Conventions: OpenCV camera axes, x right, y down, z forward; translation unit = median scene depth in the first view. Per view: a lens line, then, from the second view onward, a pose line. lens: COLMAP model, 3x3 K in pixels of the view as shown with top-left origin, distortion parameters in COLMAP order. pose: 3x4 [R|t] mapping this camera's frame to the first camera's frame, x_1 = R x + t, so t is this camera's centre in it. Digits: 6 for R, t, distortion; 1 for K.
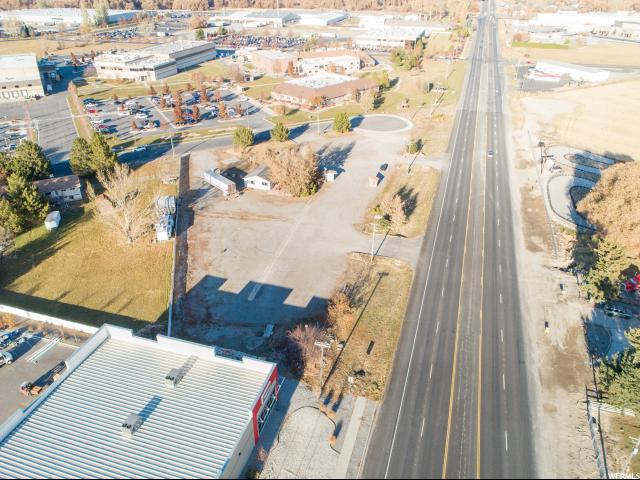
lens RADIAL K [[479.6, 0, 314.0], [0, 479.6, 241.2], [0, 0, 1]] dist [-0.014290, -0.001594]
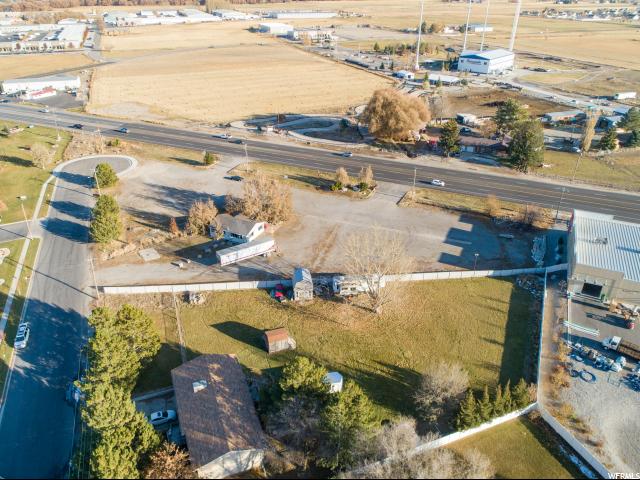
lens RADIAL K [[479.6, 0, 314.0], [0, 479.6, 241.2], [0, 0, 1]] dist [-0.014290, -0.001594]
pose [[0.126195, -0.473126, 0.871910, -0.928787], [0.491604, 0.793245, 0.359288, -0.391140], [-0.861627, 0.383294, 0.332694, 0.667651]]
